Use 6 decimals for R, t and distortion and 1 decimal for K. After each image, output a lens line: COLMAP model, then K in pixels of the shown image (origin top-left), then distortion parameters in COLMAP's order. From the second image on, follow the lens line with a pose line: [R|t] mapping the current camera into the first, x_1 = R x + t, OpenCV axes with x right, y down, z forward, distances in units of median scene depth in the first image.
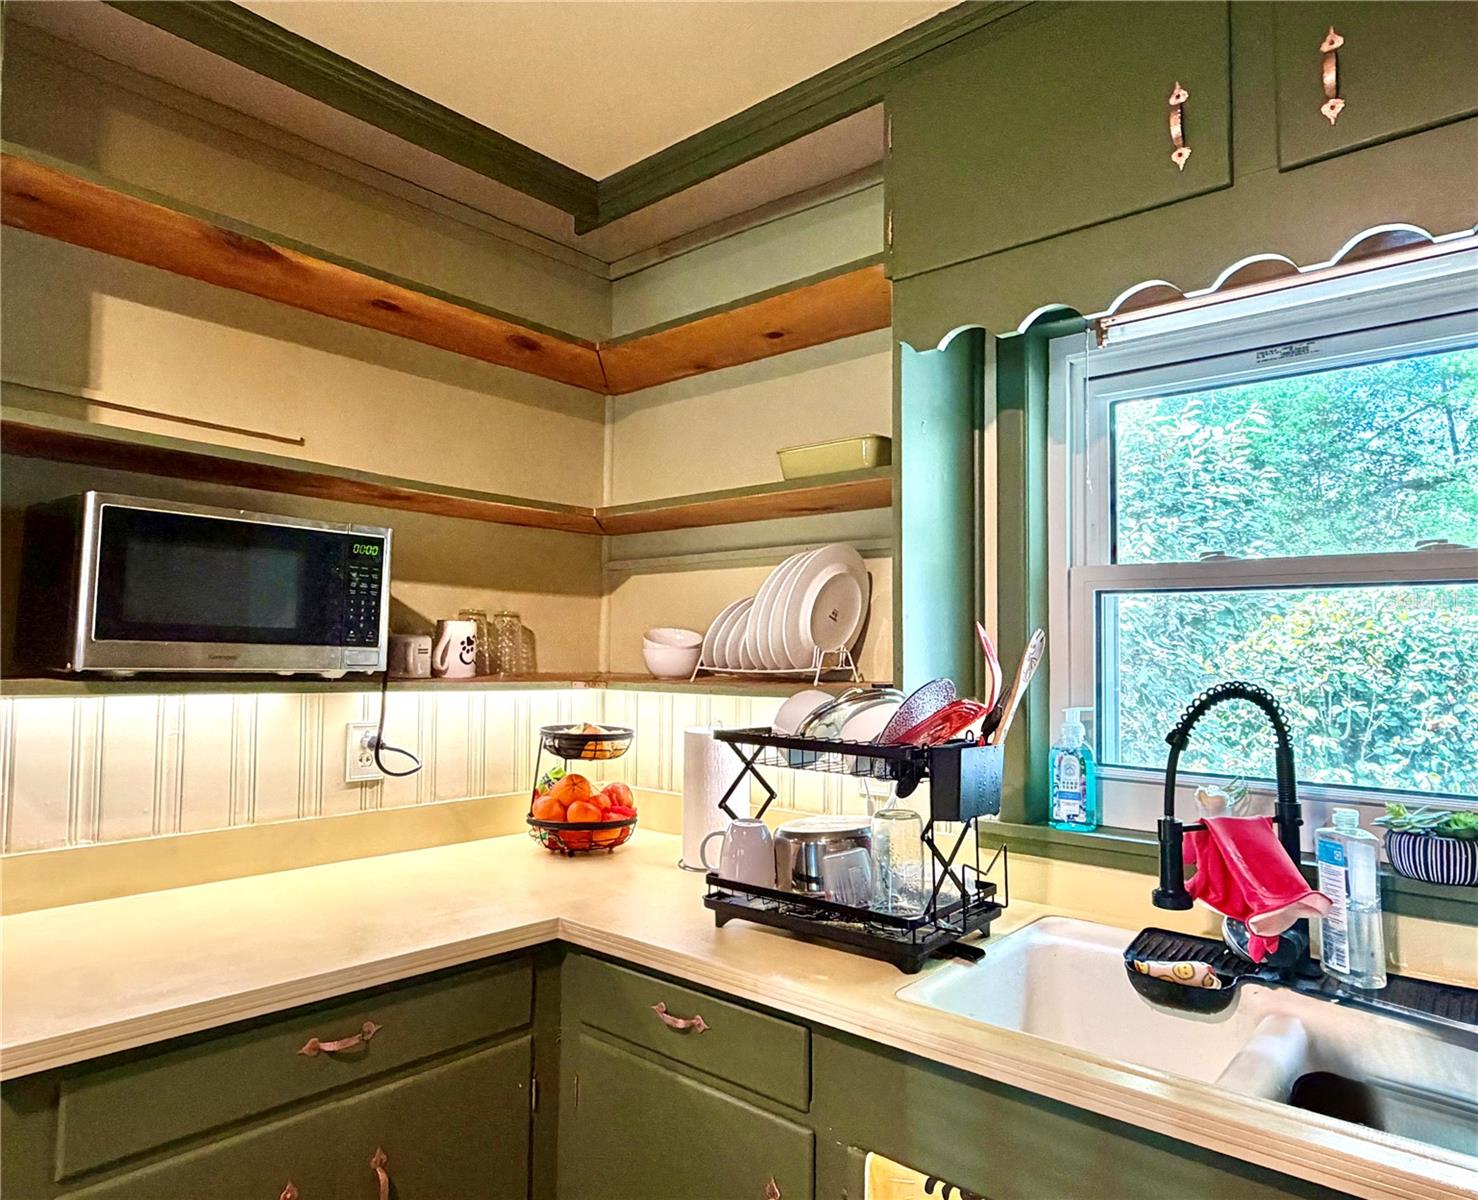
lens RADIAL K [[956.2, 0, 739.0], [0, 956.2, 600.0], [0, 0, 1]] dist [-0.001992, -0.000789]
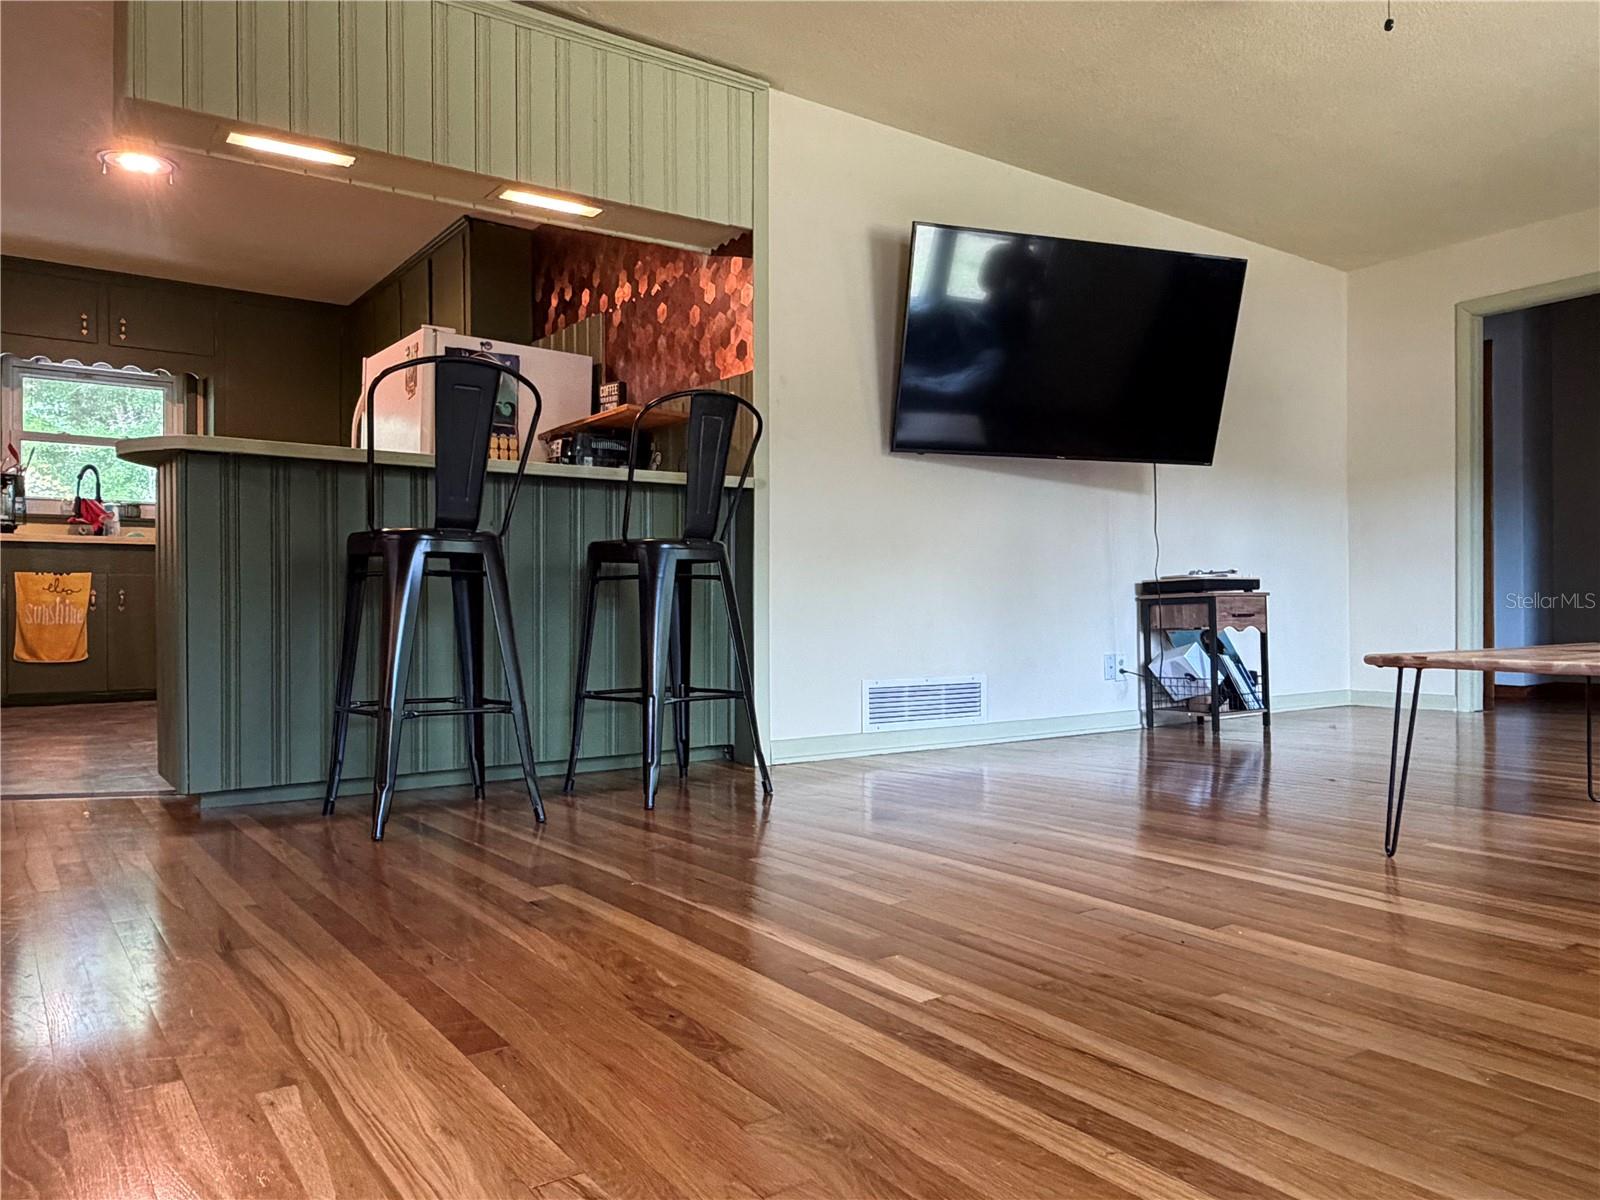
lens RADIAL K [[1126.8, 0, 800.0], [0, 1126.8, 600.0], [0, 0, 1]] dist [-0.001804, -0.000989]
pose [[0.232414, -0.013153, 0.972528, -3.422802], [-0.053712, 0.998209, 0.026336, 0.368405], [-0.971133, -0.058357, 0.231291, -3.048637]]
